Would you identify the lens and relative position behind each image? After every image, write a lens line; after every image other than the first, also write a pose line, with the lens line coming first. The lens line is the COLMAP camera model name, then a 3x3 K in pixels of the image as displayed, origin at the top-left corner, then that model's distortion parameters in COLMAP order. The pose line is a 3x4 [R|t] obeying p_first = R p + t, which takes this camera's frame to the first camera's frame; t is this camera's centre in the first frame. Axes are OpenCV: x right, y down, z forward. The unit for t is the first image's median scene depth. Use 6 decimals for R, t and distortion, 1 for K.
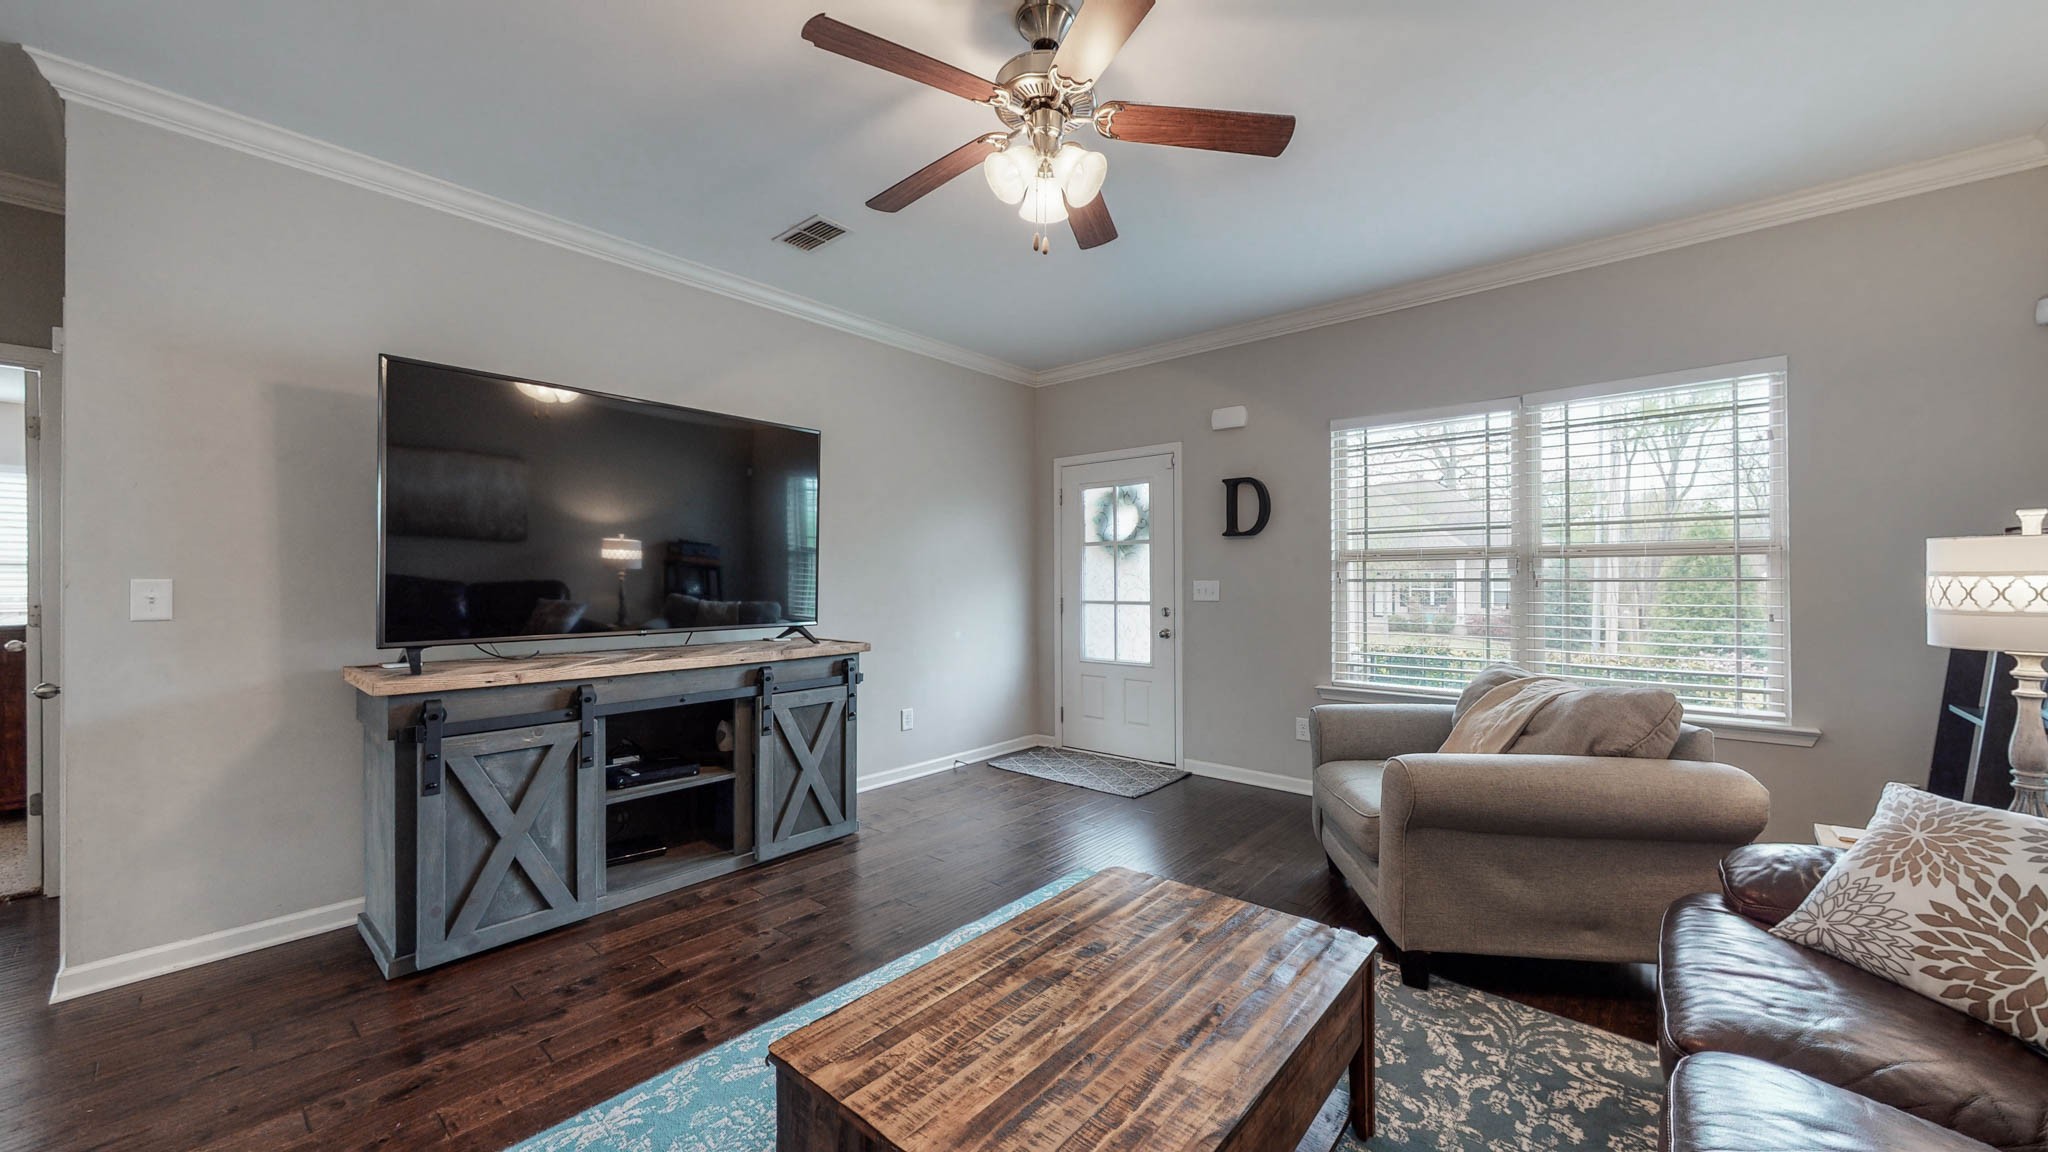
lens RADIAL K [[749.0, 0, 1030.0], [0, 749.0, 583.6], [0, 0, 1]] dist [-0.002658, -0.000088]
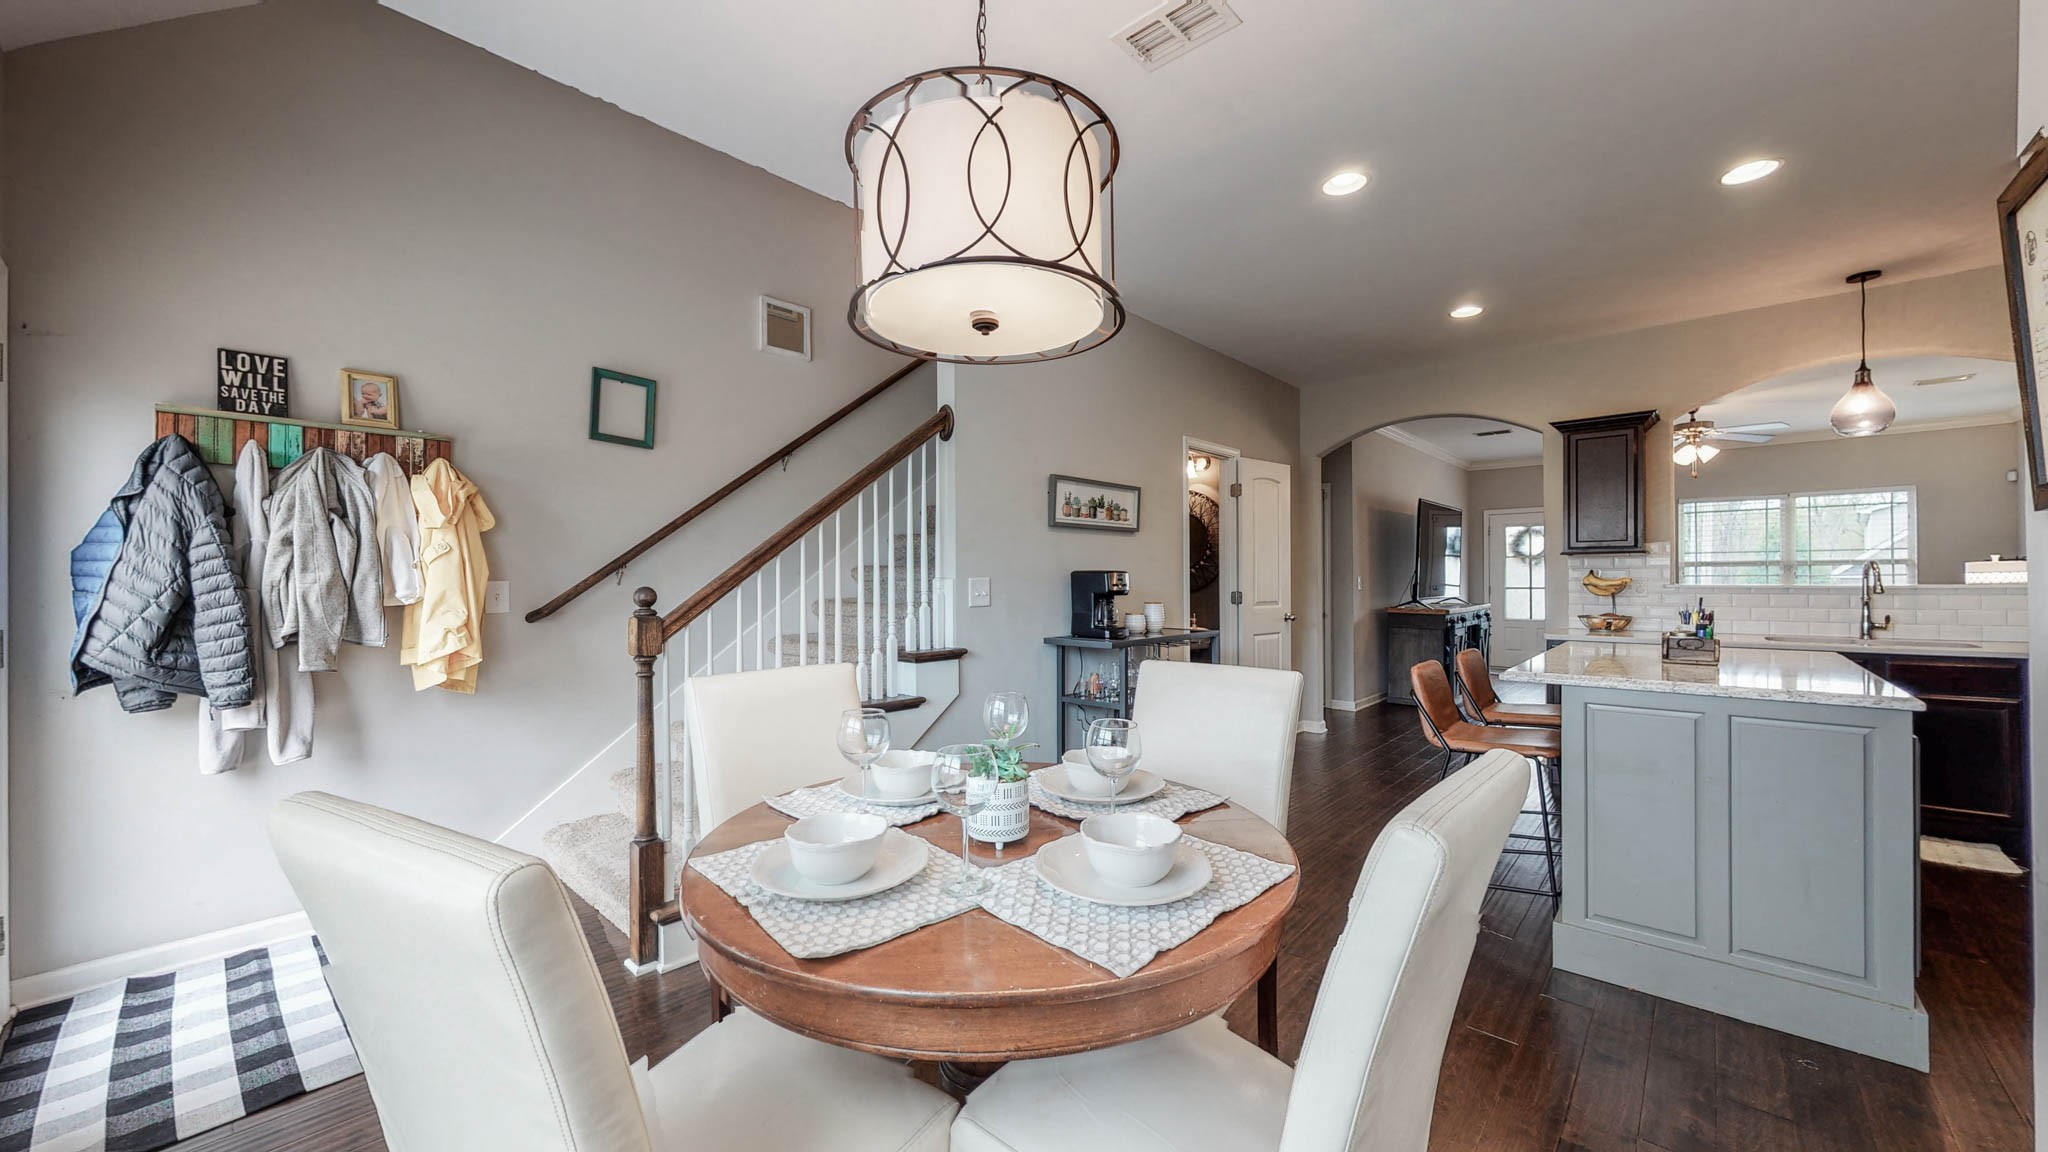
lens RADIAL K [[749.0, 0, 1021.9], [0, 749.0, 577.4], [0, 0, 1]] dist [-0.002658, -0.000088]
pose [[0.998851, -0.000482, -0.047915, -1.153970], [0.000107, 0.999969, -0.007823, 0.013995], [0.047917, 0.007809, 0.998821, -1.017094]]
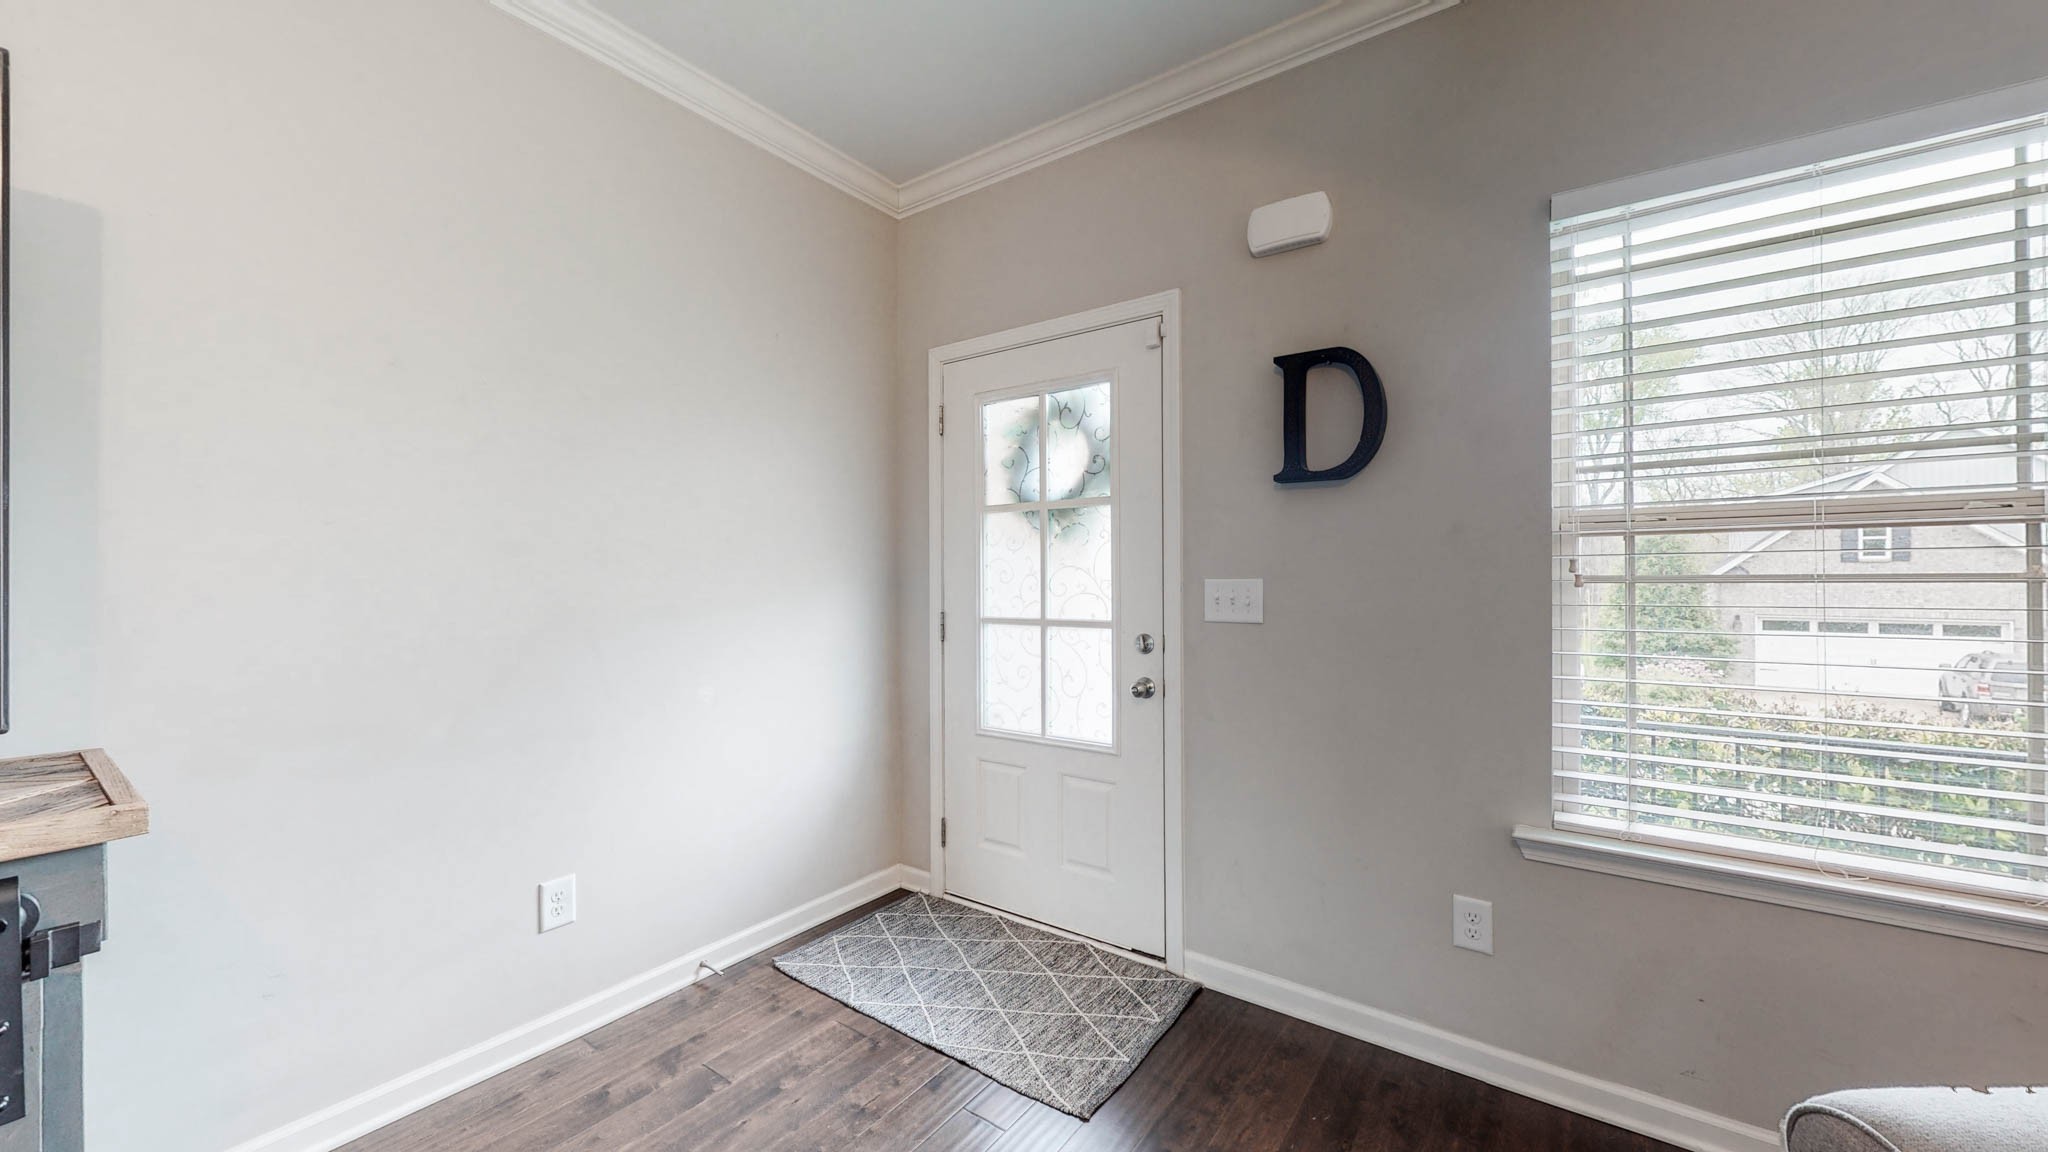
lens RADIAL K [[749.0, 0, 1030.9], [0, 749.0, 575.1], [0, 0, 1]] dist [-0.002658, -0.000088]
pose [[0.996470, 0.002218, 0.083919, 0.067208], [-0.001502, 0.999962, -0.008587, -0.002161], [-0.083935, 0.008430, 0.996436, 0.527444]]
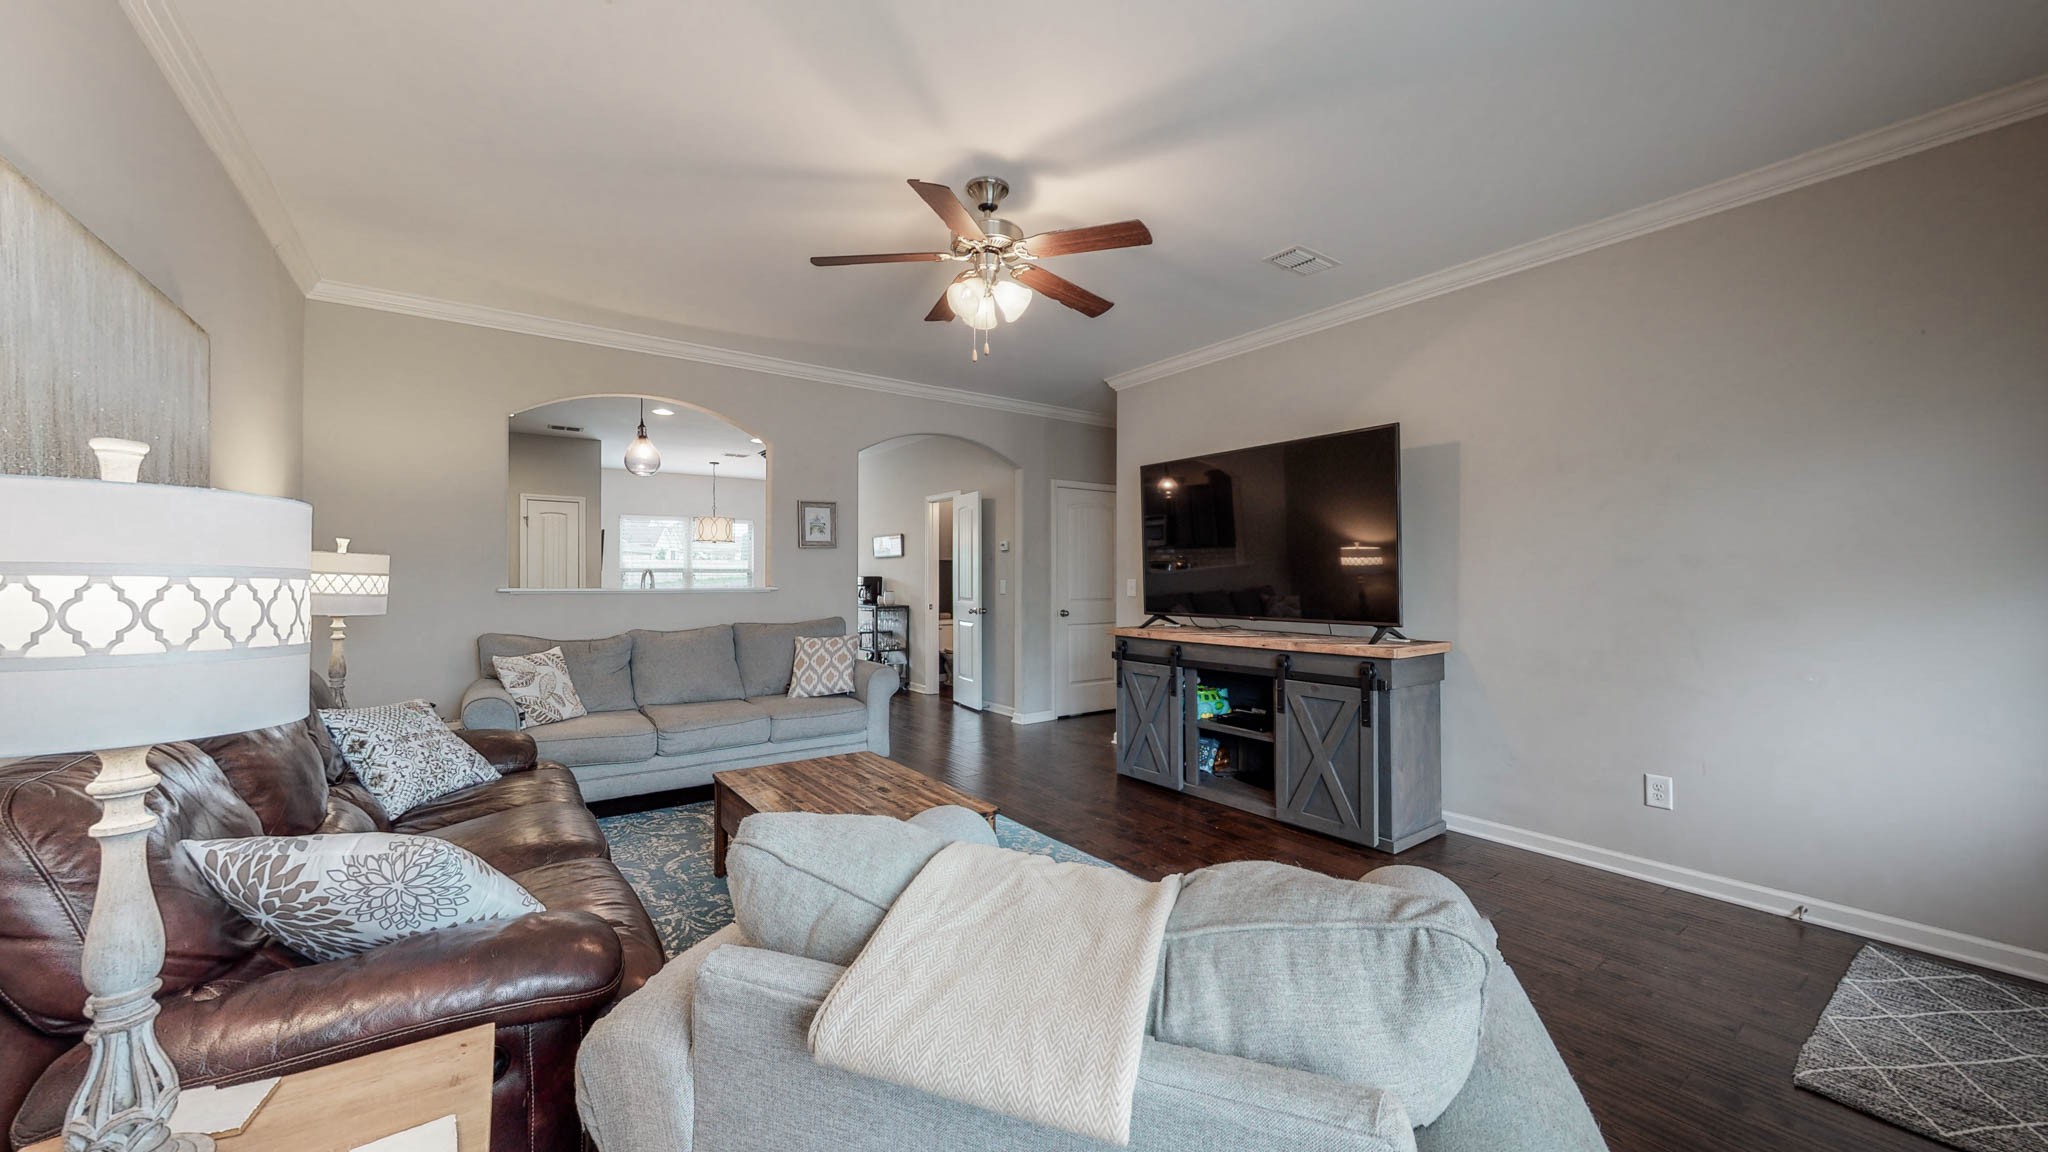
lens RADIAL K [[749.0, 0, 1024.6], [0, 749.0, 573.2], [0, 0, 1]] dist [-0.002658, -0.000088]
pose [[-0.239474, -0.008005, -0.970870, 0.583982], [-0.002337, 0.999968, -0.007669, -0.003308], [0.970900, 0.000432, -0.239485, 0.591925]]
